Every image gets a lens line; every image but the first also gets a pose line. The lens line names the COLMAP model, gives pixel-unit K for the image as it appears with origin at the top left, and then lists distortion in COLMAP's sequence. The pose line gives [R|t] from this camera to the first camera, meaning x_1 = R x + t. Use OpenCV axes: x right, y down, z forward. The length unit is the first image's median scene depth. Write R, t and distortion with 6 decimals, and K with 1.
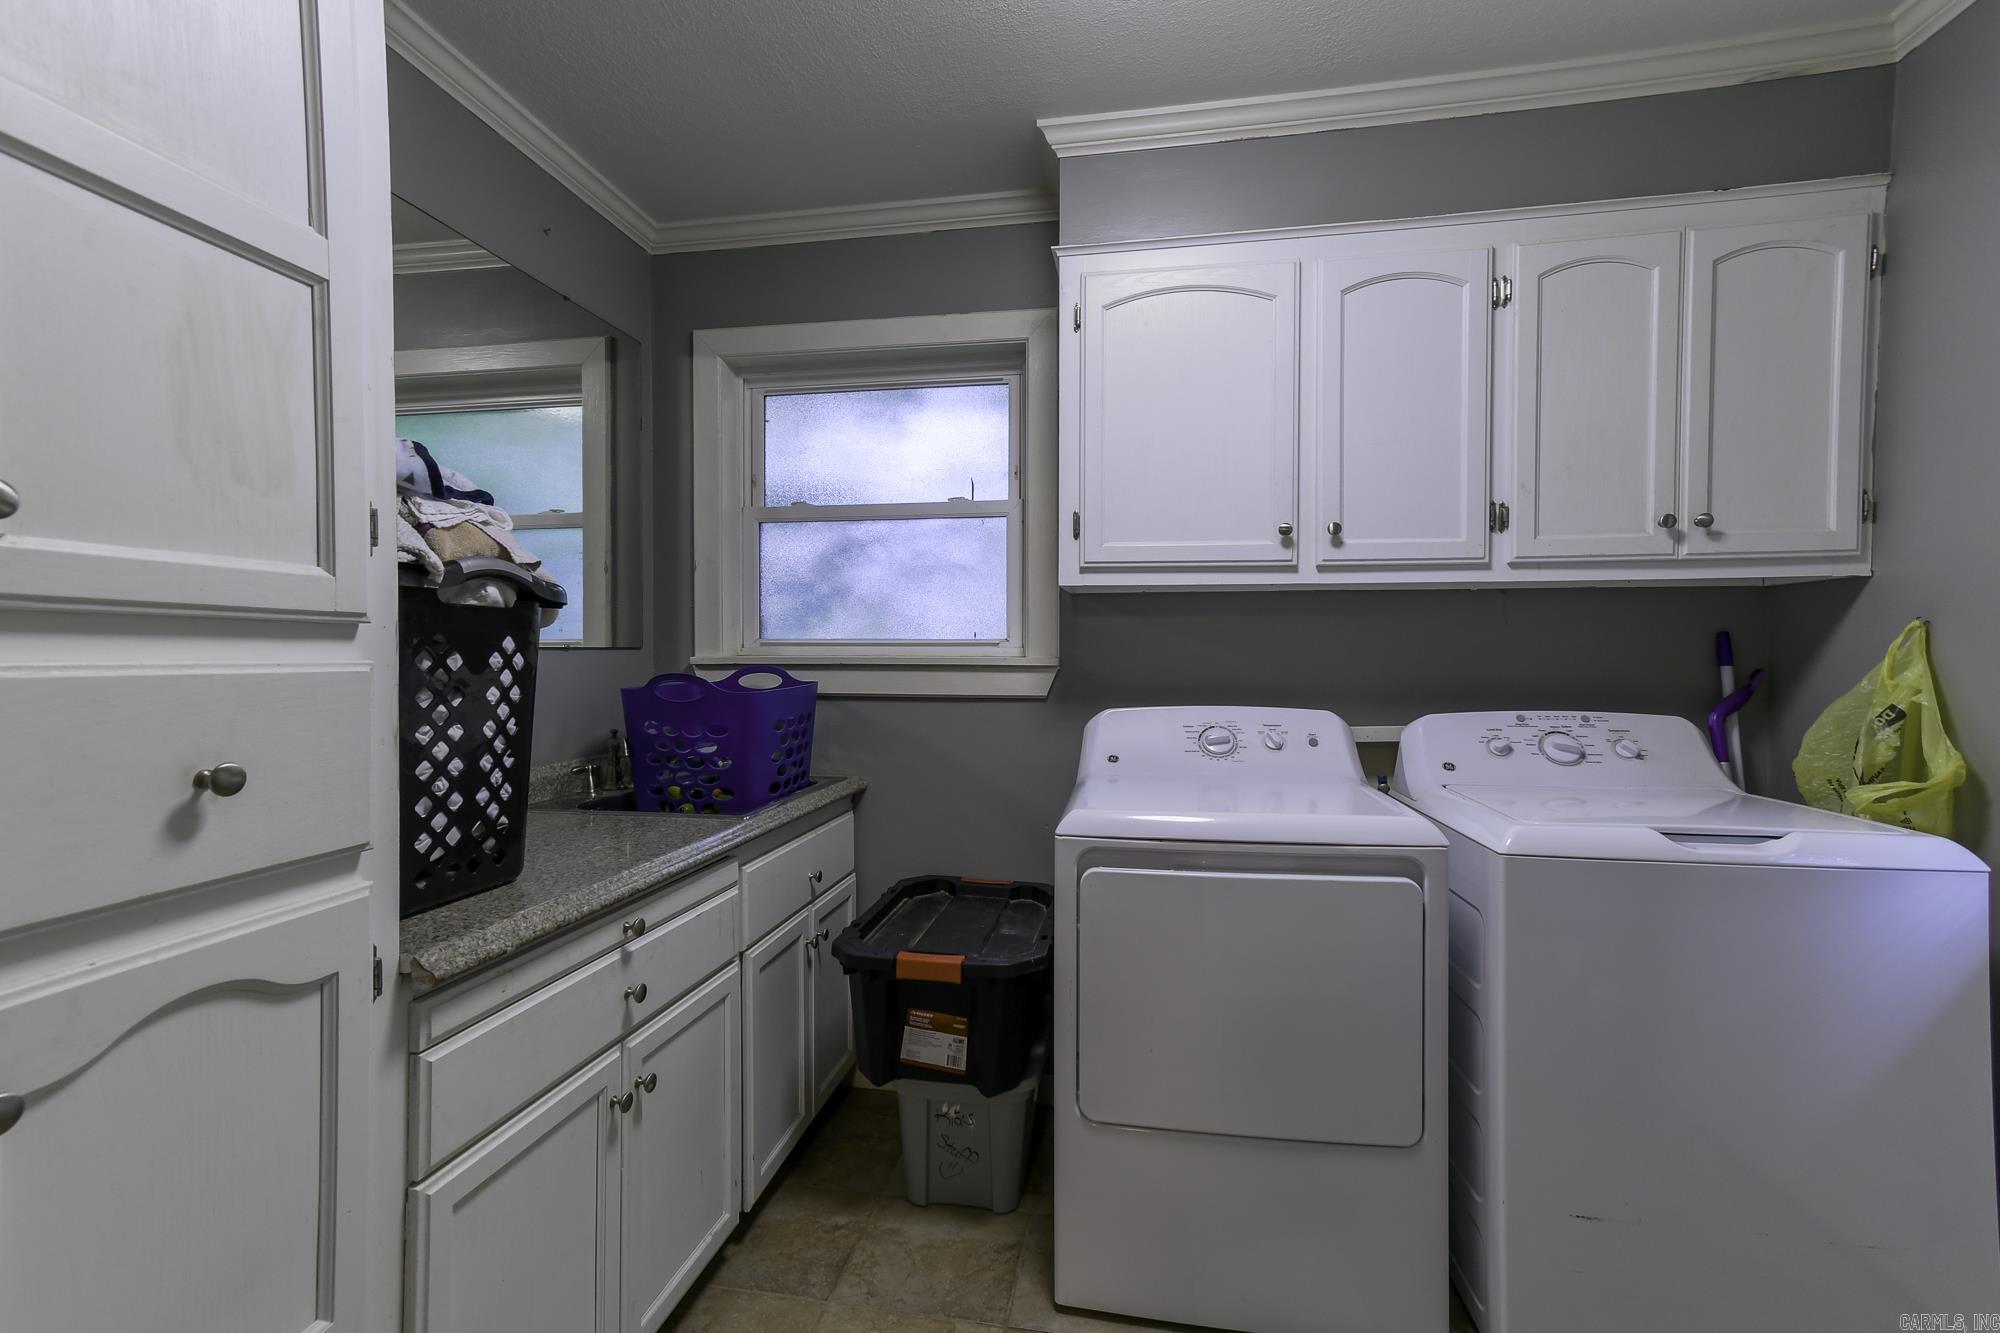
lens RADIAL K [[904.5, 0, 1011.6], [0, 904.5, 678.1], [0, 0, 1]] dist [0.019621, 0.005415]
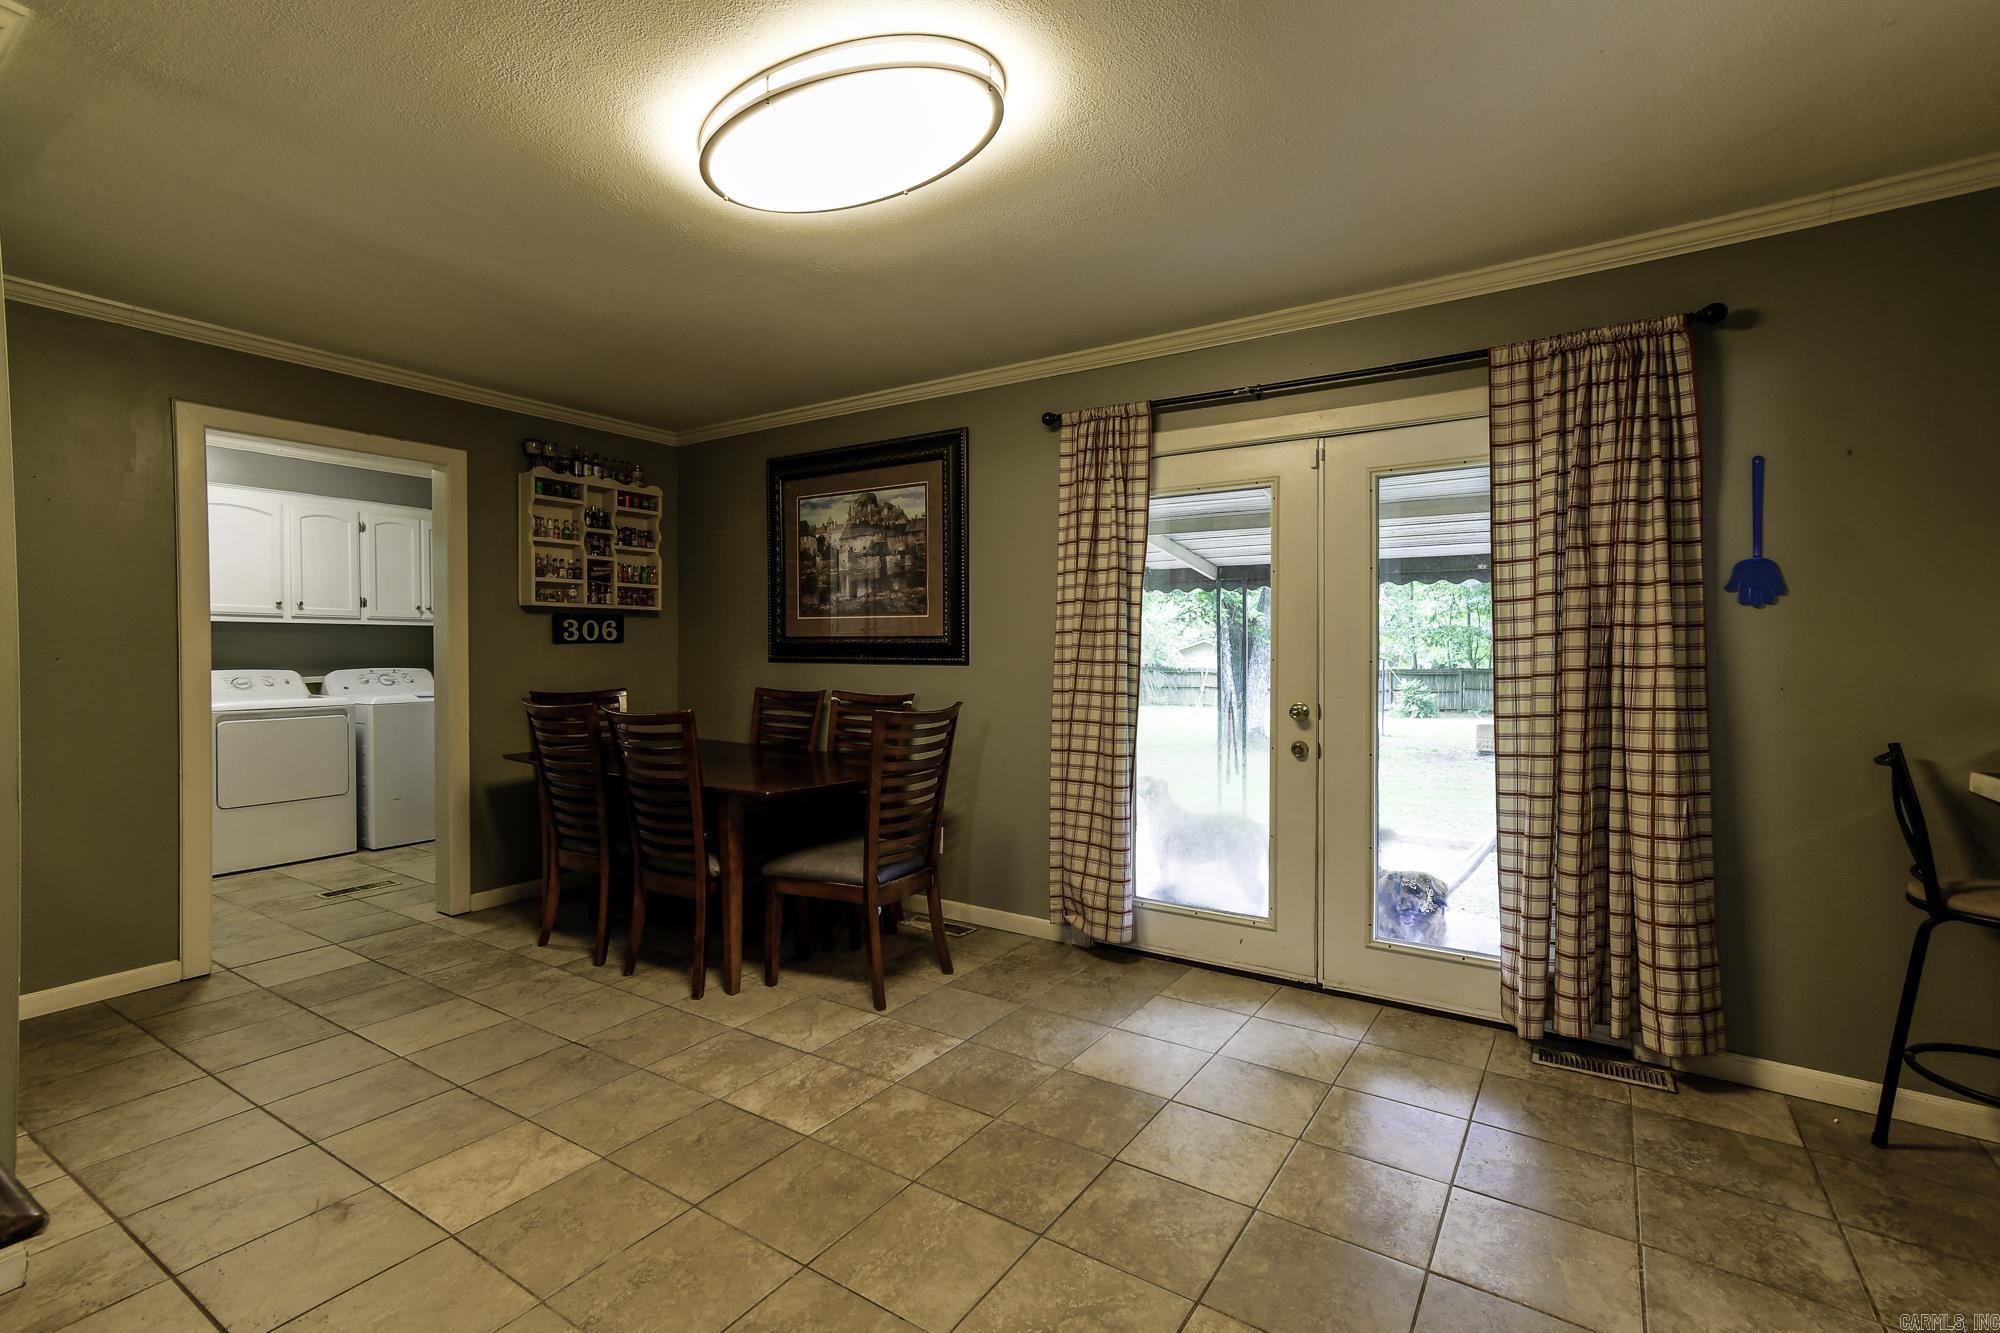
lens RADIAL K [[904.5, 0, 989.1], [0, 904.5, 662.2], [0, 0, 1]] dist [0.019621, 0.005415]
pose [[0.412614, -0.013159, 0.910811, -1.274813], [0.011047, 0.999894, 0.009442, 0.010954], [-0.910839, 0.006166, 0.412716, -1.985602]]
